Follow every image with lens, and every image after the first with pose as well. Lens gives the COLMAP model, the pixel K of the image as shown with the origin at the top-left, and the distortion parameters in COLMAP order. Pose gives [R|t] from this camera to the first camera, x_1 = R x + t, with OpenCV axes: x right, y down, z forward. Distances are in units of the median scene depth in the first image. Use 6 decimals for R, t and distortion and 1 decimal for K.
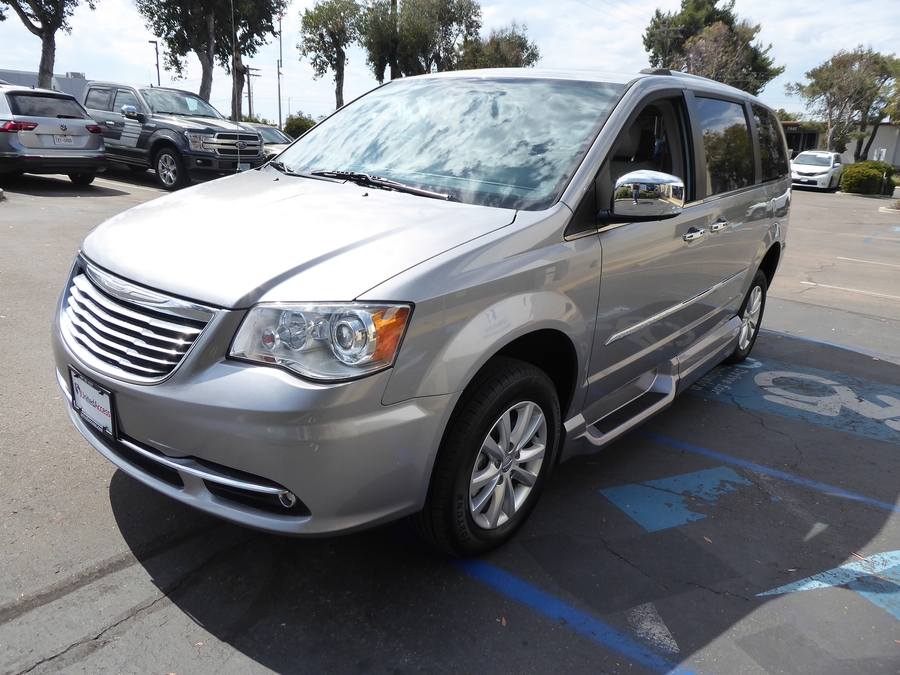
lens RADIAL K [[635.9, 0, 451.2], [0, 635.9, 332.8], [0, 0, 1]] dist [-0.009836, -0.010617]
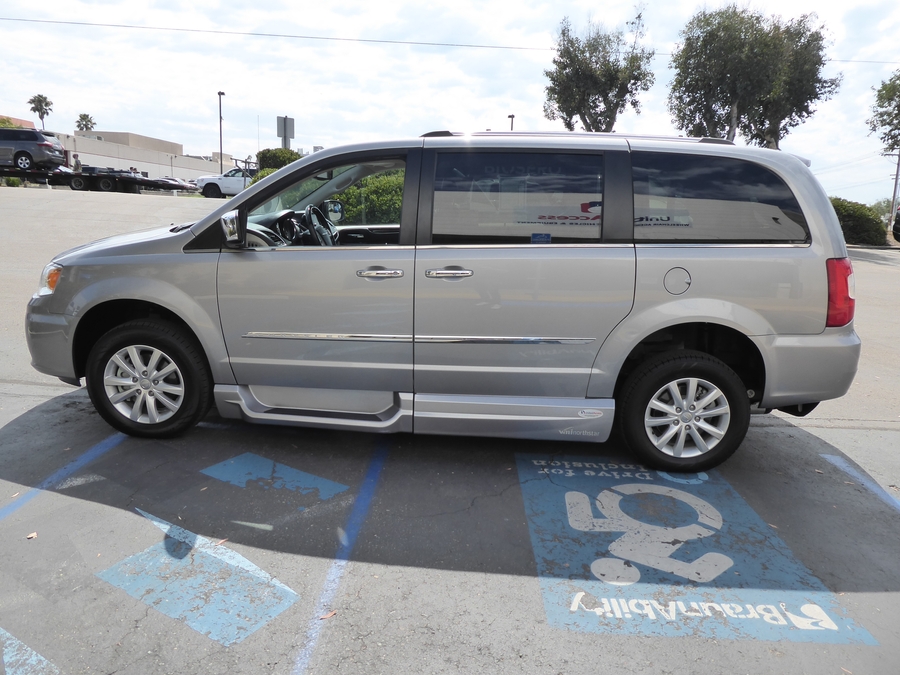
lens RADIAL K [[621.5, 0, 421.5], [0, 621.5, 326.0], [0, 0, 1]] dist [-0.007561, -0.005642]
pose [[0.578802, 0.128212, -0.805326, 1.471813], [-0.236013, 0.971635, -0.014938, -0.074471], [0.780568, 0.198713, 0.592644, 0.477829]]
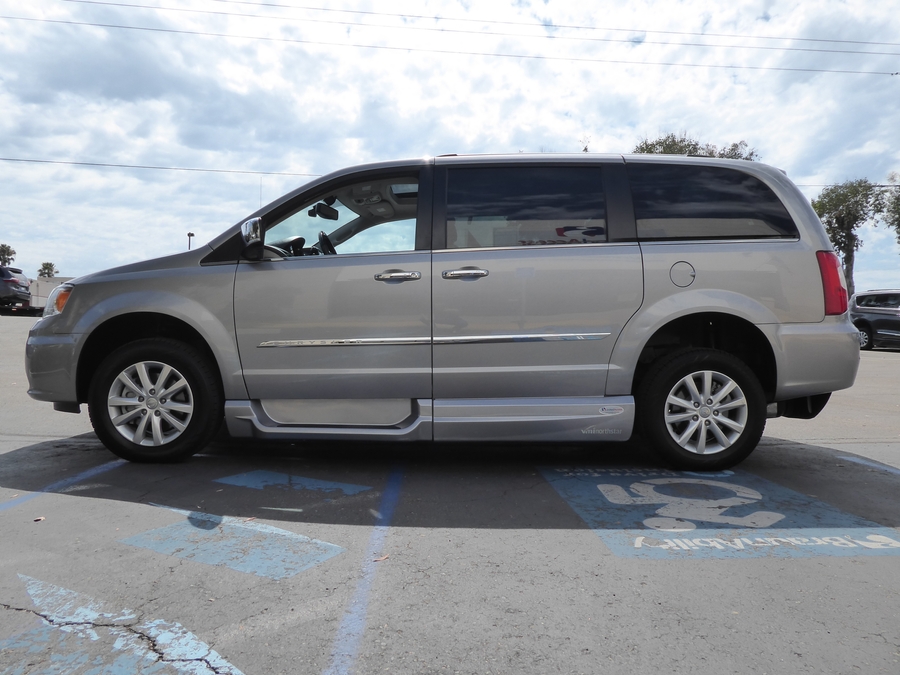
lens RADIAL K [[621.5, 0, 421.5], [0, 621.5, 326.0], [0, 0, 1]] dist [-0.007561, -0.005642]
pose [[0.623930, -0.055903, -0.779478, 1.428074], [-0.203050, 0.951584, -0.230777, 0.200522], [0.754640, 0.302262, 0.582371, 0.454454]]
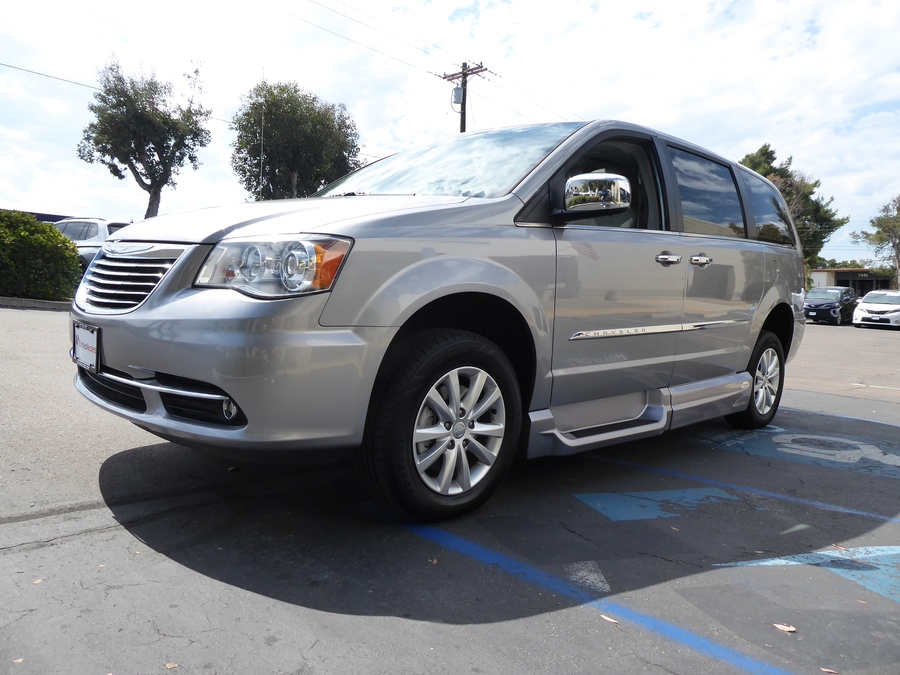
lens RADIAL K [[635.9, 0, 451.2], [0, 635.9, 332.8], [0, 0, 1]] dist [-0.009836, -0.010617]
pose [[0.994221, 0.000167, -0.107351, 0.153660], [-0.025050, 0.972754, -0.230483, 0.240490], [0.104388, 0.231840, 0.967137, -0.030553]]
